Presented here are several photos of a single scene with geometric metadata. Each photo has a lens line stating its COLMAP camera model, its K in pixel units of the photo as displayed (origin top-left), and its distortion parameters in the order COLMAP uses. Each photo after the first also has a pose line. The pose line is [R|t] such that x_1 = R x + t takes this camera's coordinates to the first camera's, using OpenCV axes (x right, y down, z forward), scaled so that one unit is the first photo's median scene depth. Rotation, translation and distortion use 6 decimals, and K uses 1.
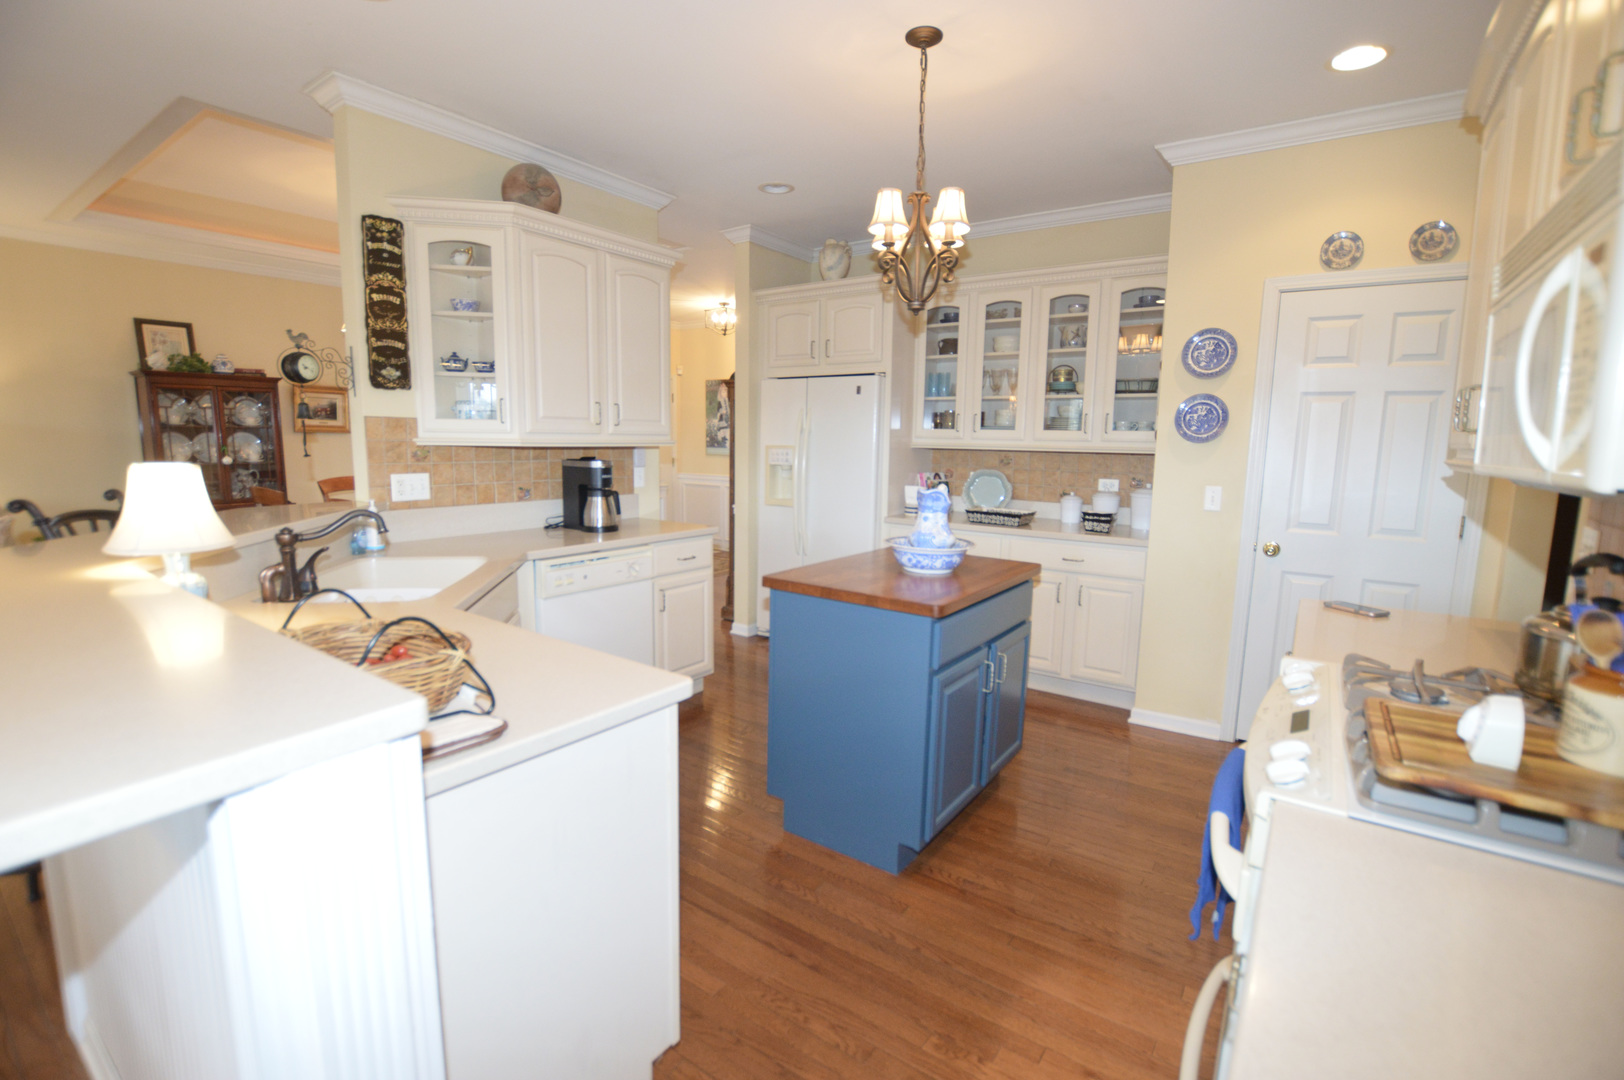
lens RADIAL K [[719.9, 0, 808.2], [0, 719.9, 536.4], [0, 0, 1]] dist [-0.031388, 0.002129]
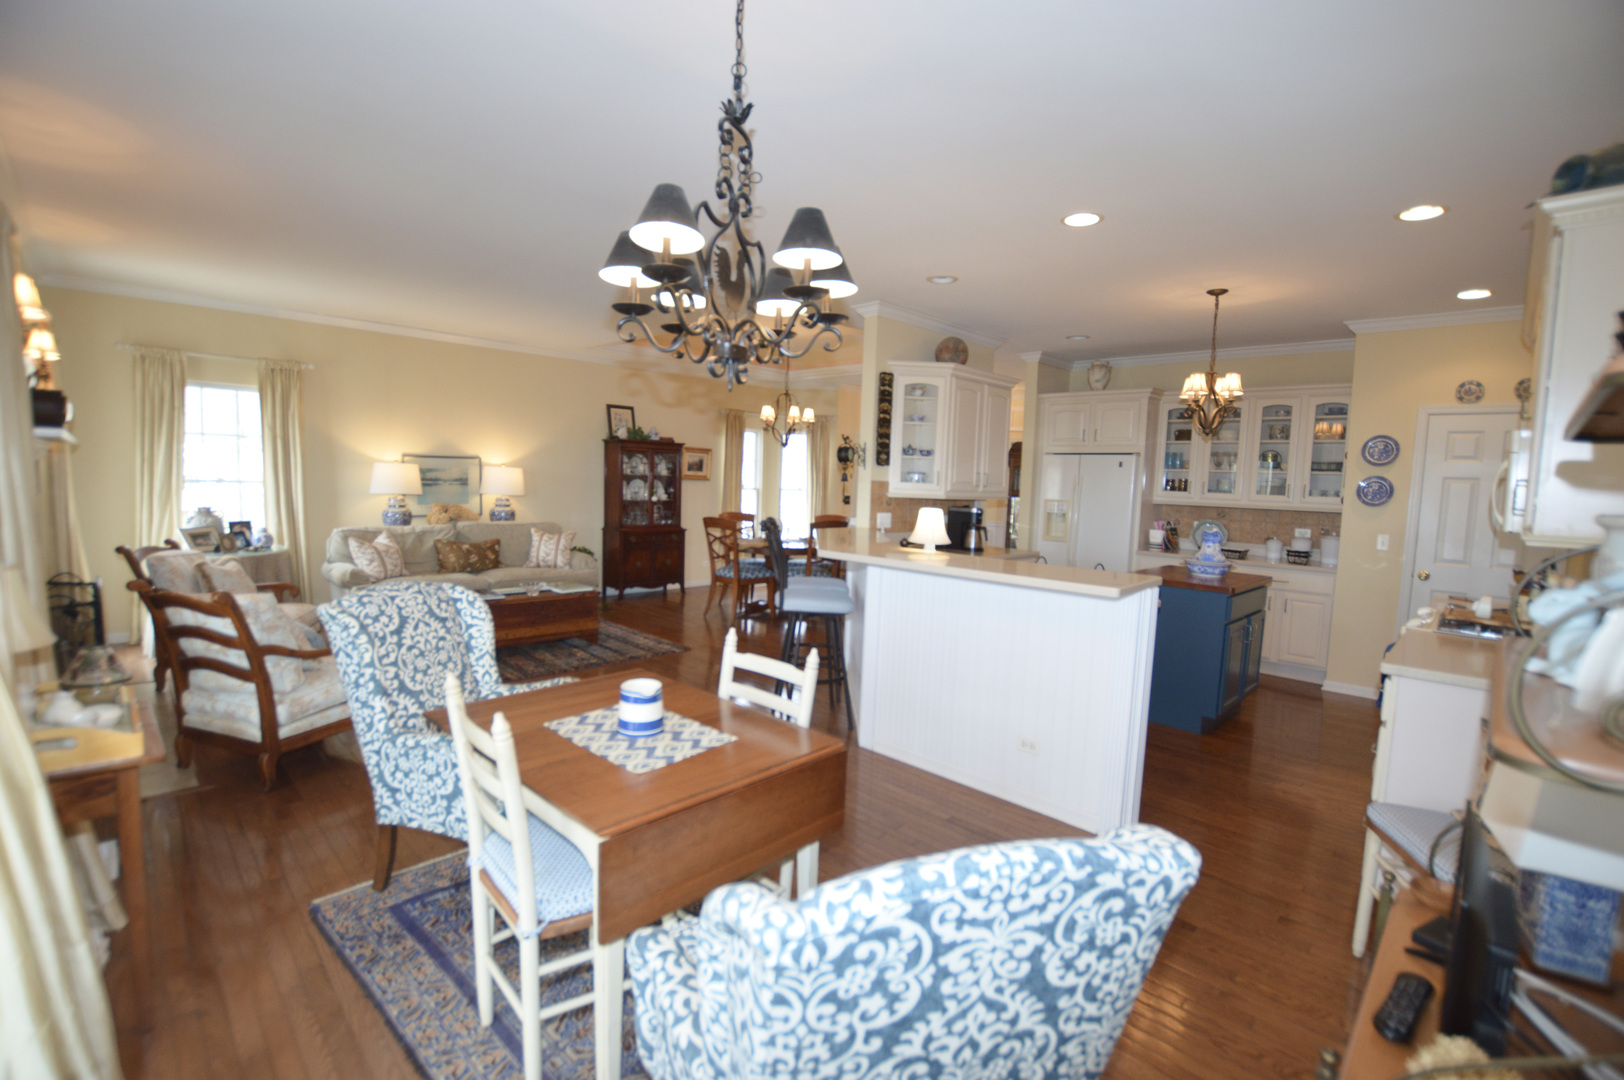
lens RADIAL K [[719.9, 0, 809.3], [0, 719.9, 536.5], [0, 0, 1]] dist [-0.031388, 0.002129]
pose [[0.986127, 0.031613, -0.162957, -0.386618], [-0.041336, 0.997539, -0.056625, 0.067385], [0.160766, 0.062575, 0.985007, -0.667682]]
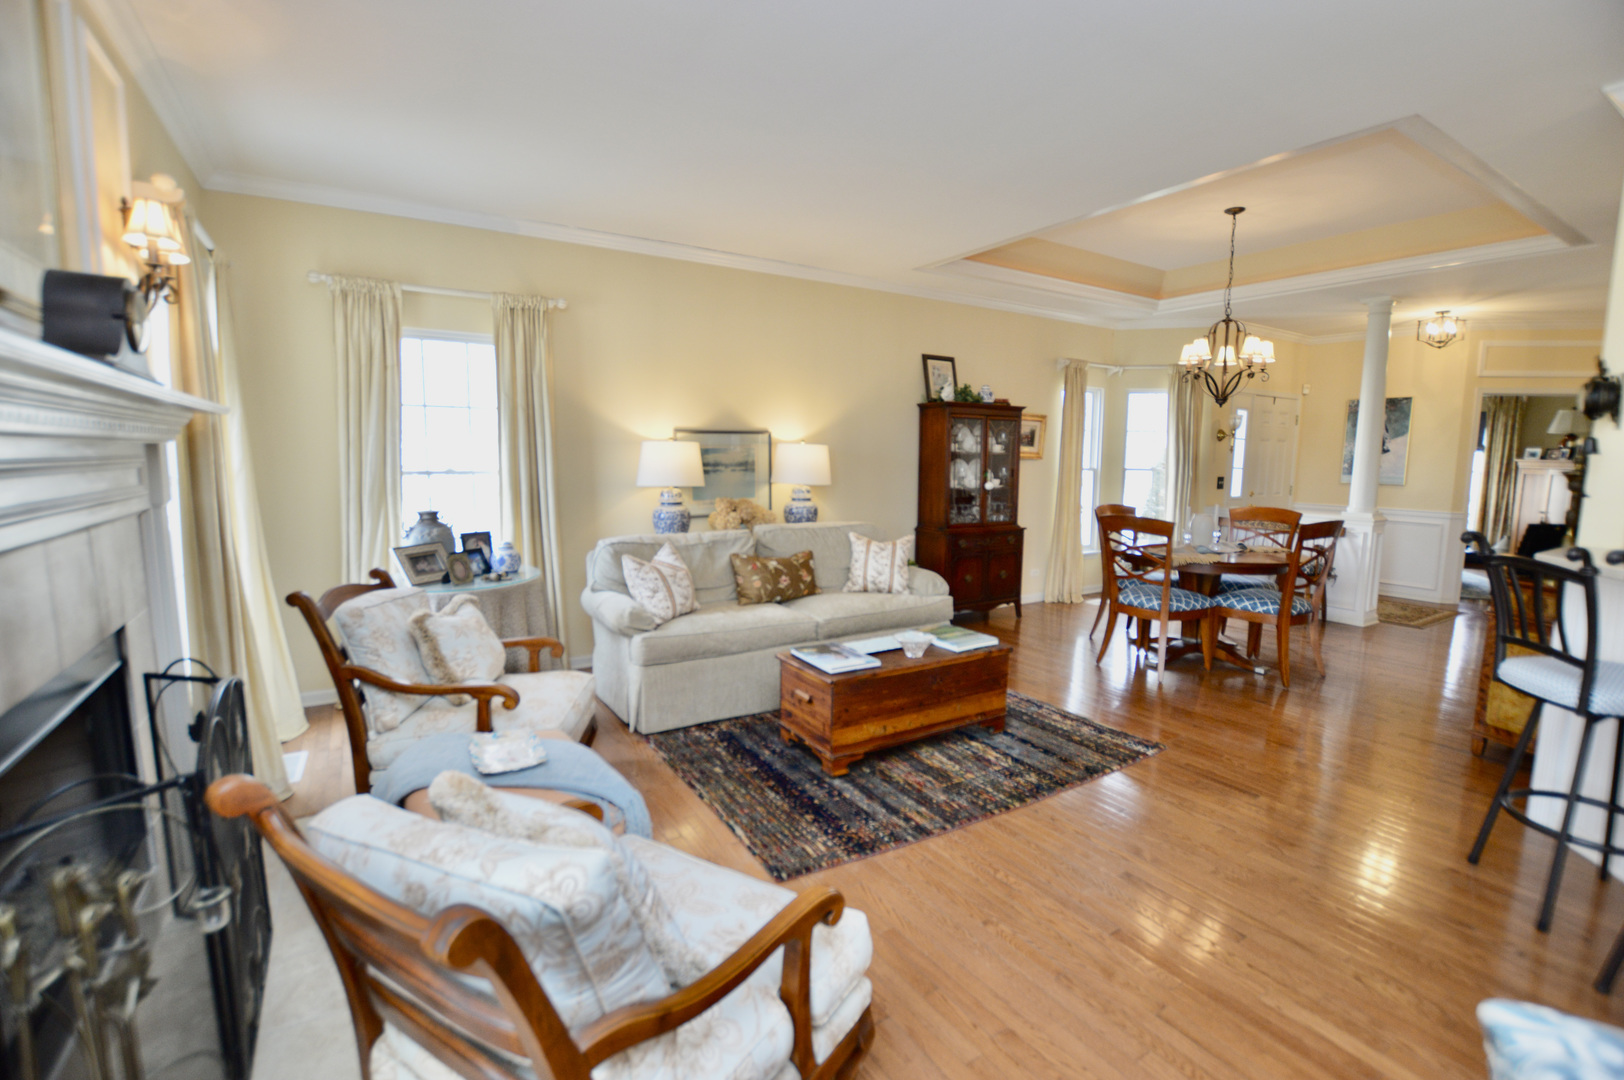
lens RADIAL K [[719.9, 0, 808.9], [0, 719.9, 539.7], [0, 0, 1]] dist [-0.031388, 0.002129]
pose [[0.922682, 0.039337, -0.383550, -1.008481], [-0.048546, 0.998718, -0.014356, 0.000903], [0.382493, 0.031866, 0.923409, -0.134290]]
